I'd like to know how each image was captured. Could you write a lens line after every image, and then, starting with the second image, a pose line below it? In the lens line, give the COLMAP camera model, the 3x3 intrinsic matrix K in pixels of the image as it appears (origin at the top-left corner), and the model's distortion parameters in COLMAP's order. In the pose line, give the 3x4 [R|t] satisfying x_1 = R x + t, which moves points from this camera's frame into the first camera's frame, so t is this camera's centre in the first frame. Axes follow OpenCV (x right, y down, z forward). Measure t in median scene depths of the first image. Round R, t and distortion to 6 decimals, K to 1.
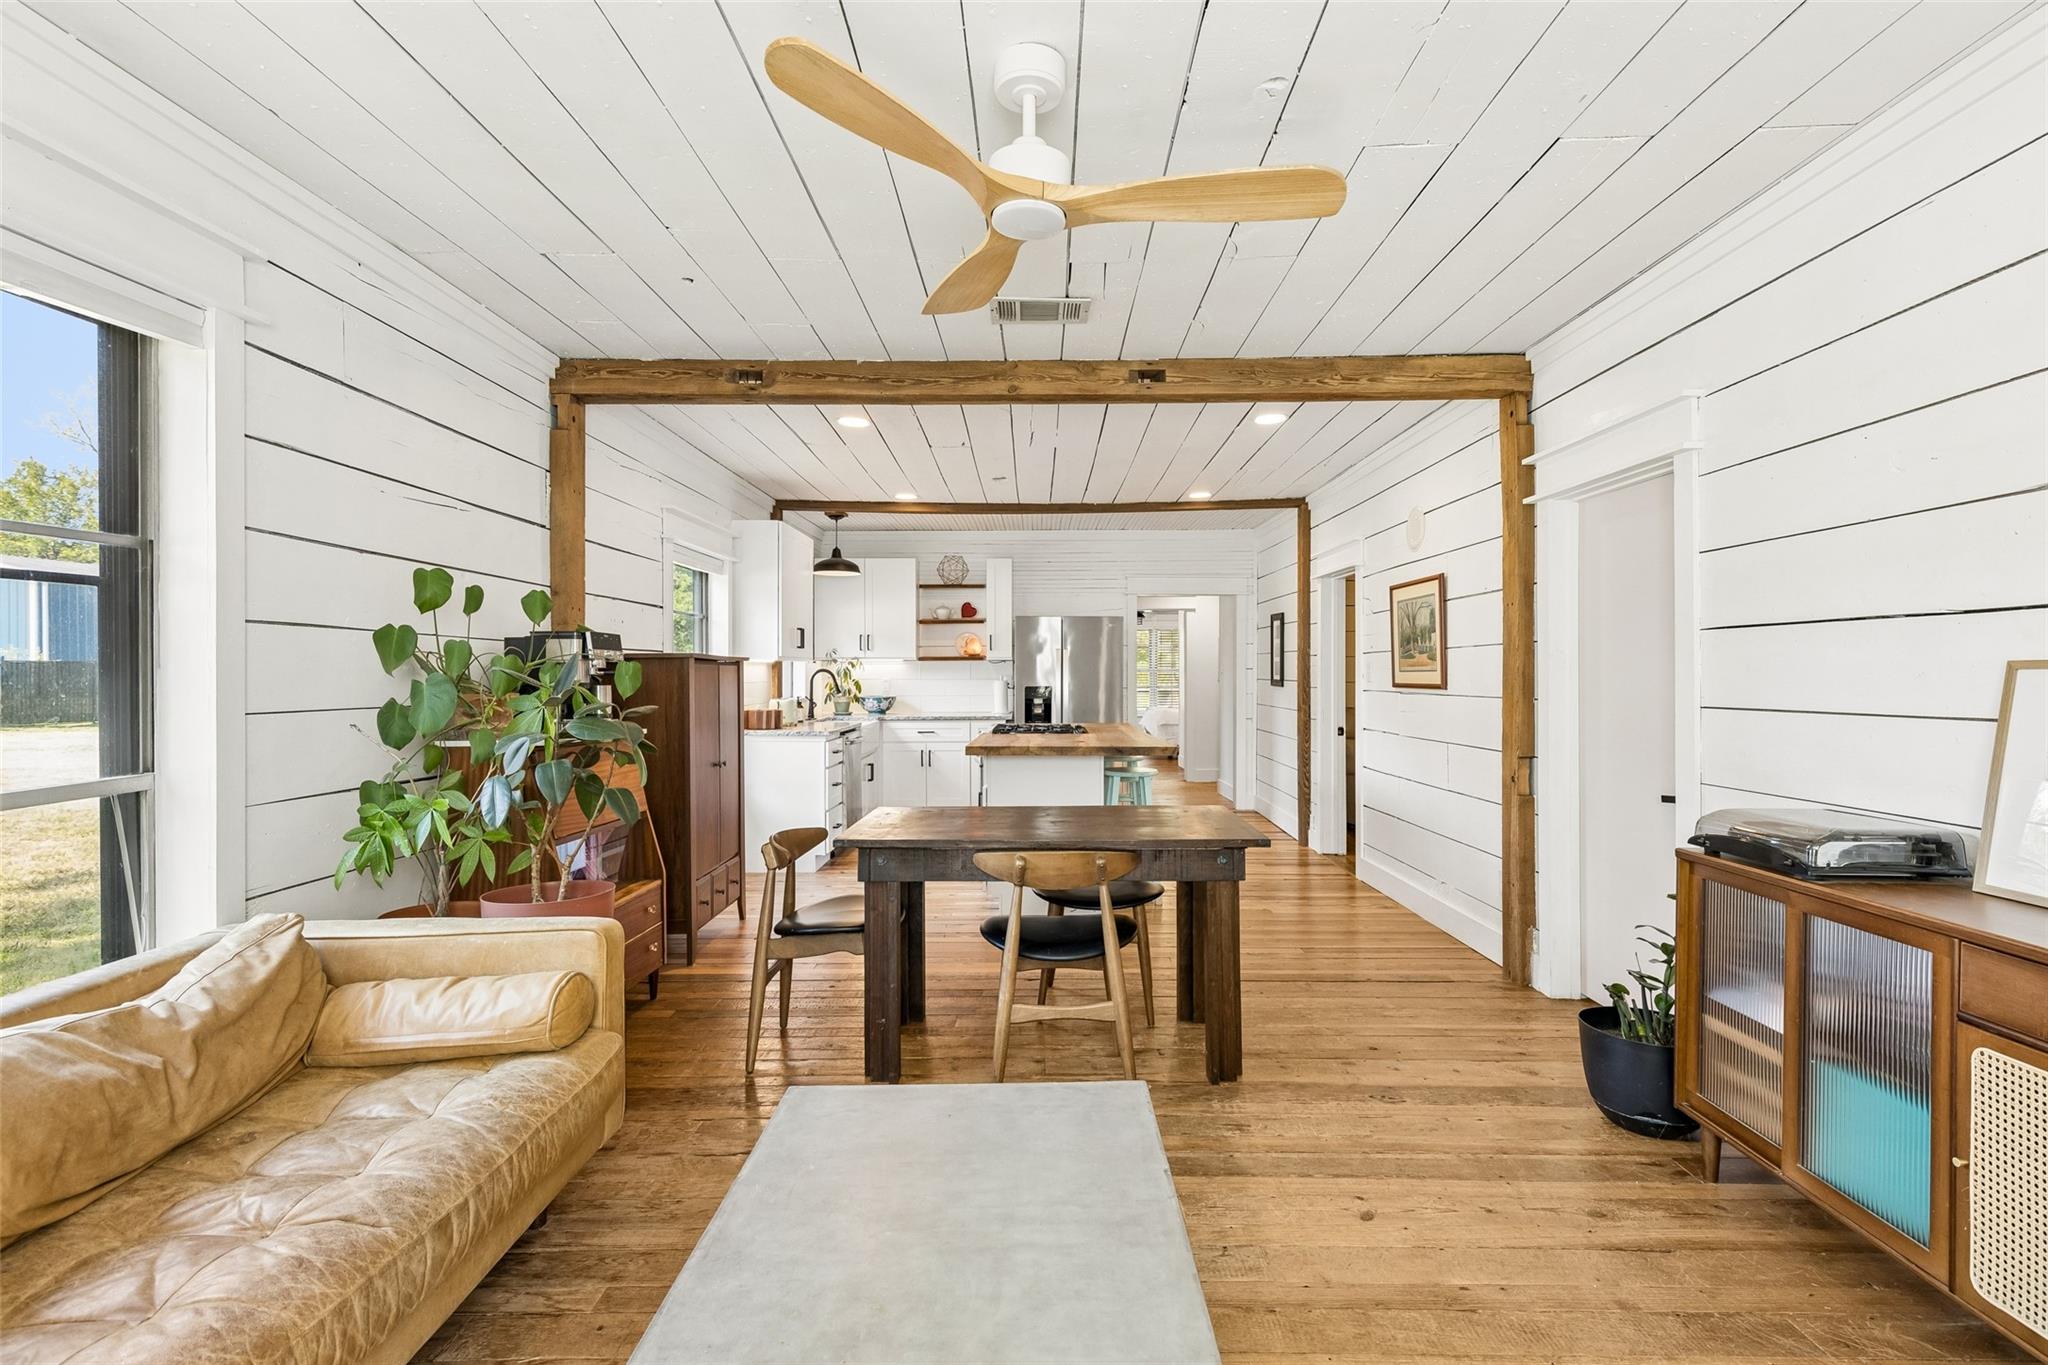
lens RADIAL K [[971.0, 0, 1034.4], [0, 971.0, 678.8], [0, 0, 1]] dist [0.002918, -0.002025]
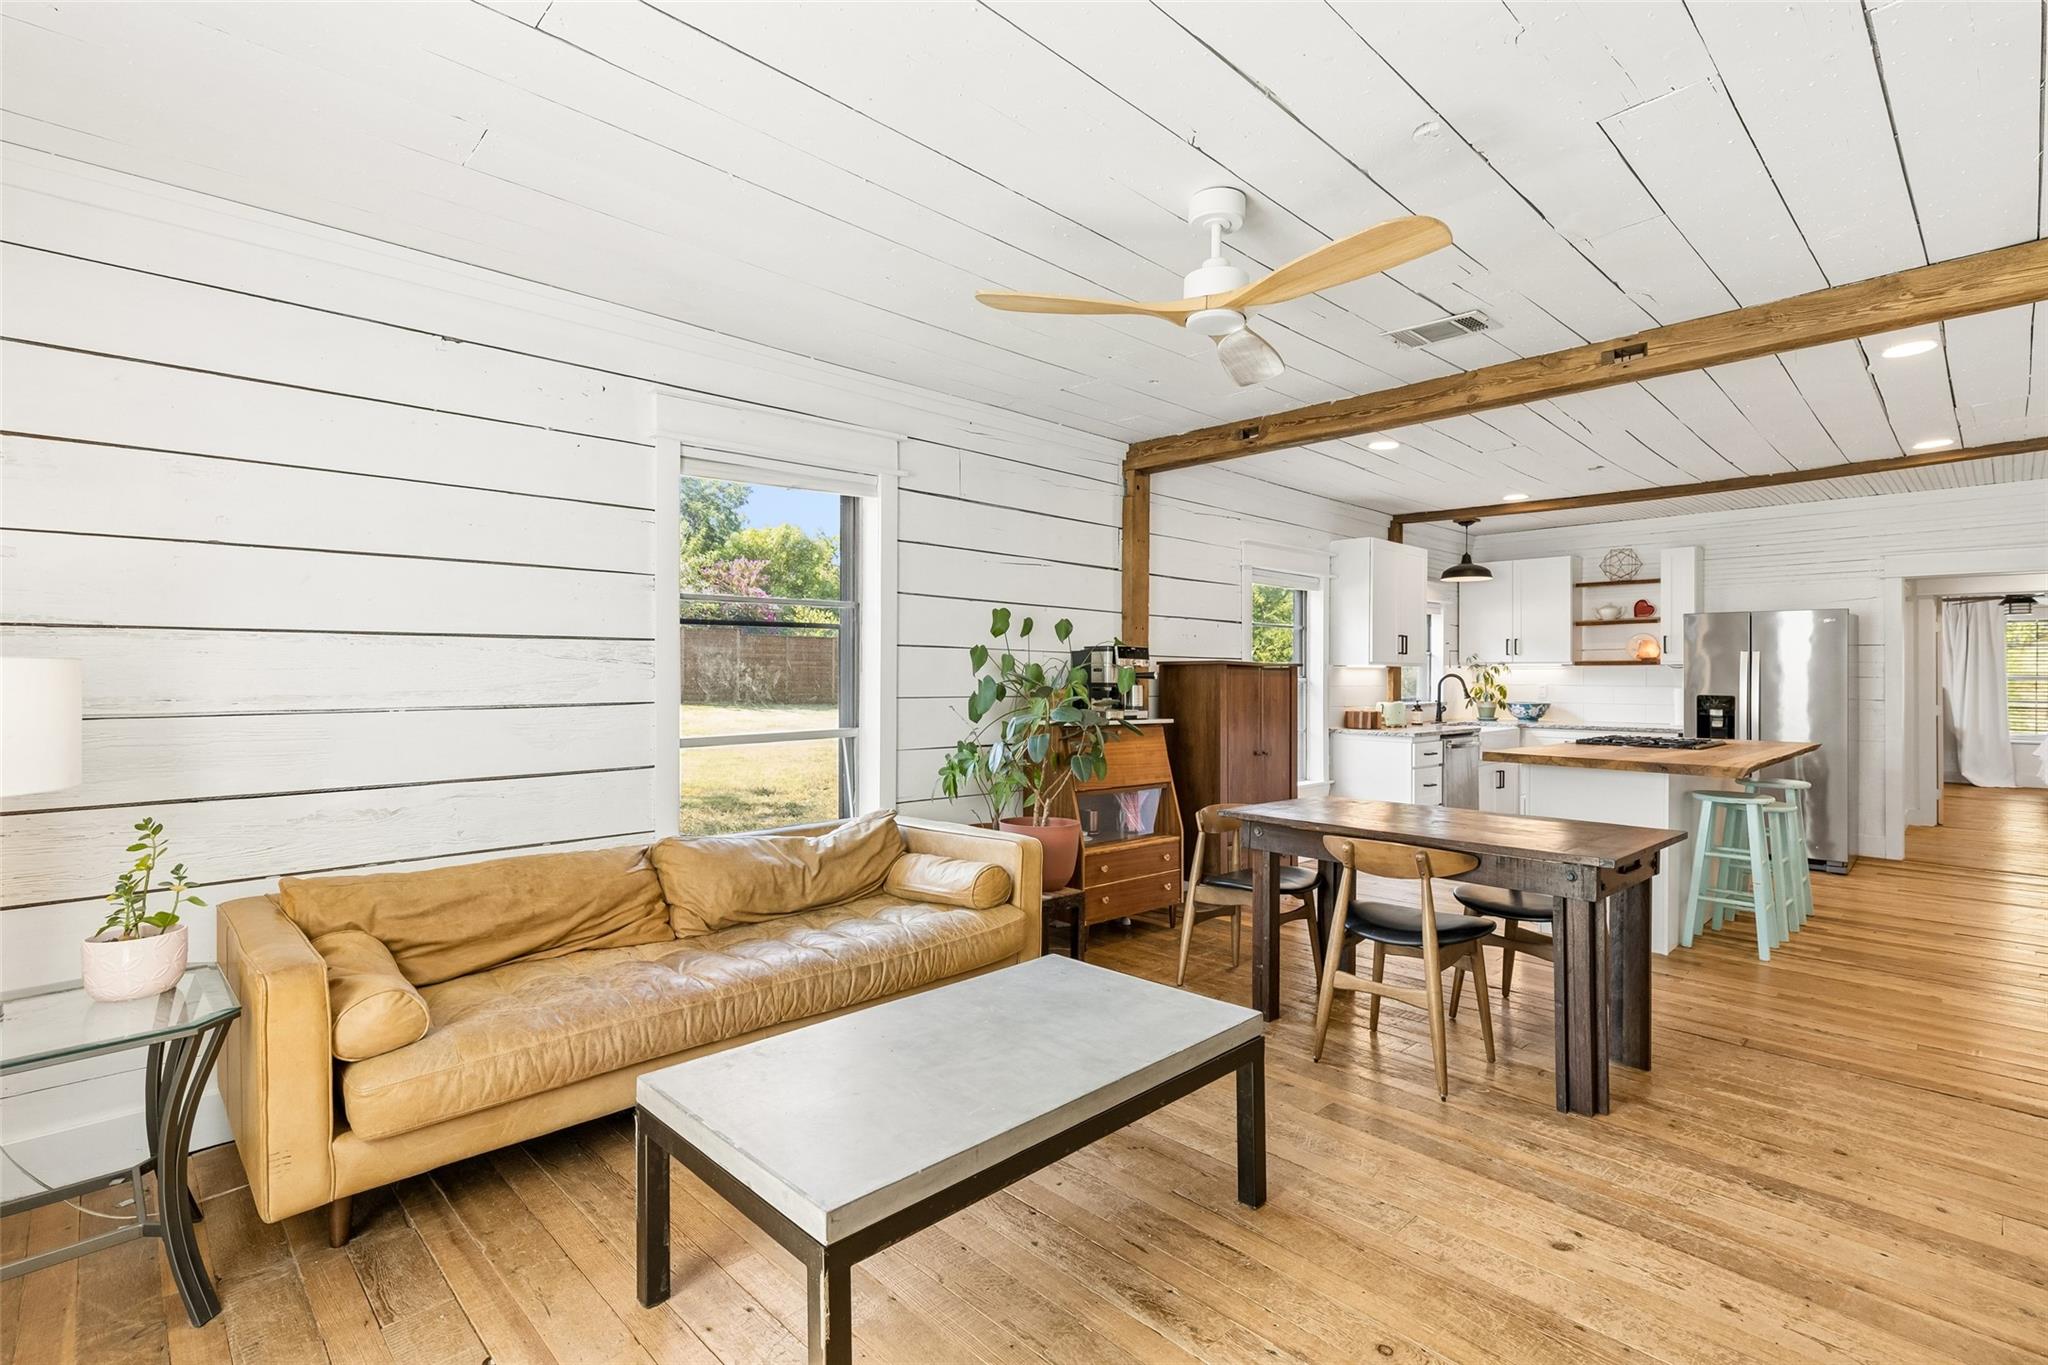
lens RADIAL K [[949.5, 0, 1032.9], [0, 949.5, 678.4], [0, 0, 1]] dist [0.011792, -0.003615]
pose [[0.697203, 0.007116, -0.716838, 0.372848], [-0.010549, 0.999944, -0.000333, -0.000900], [0.716796, 0.007794, 0.697239, -0.020386]]
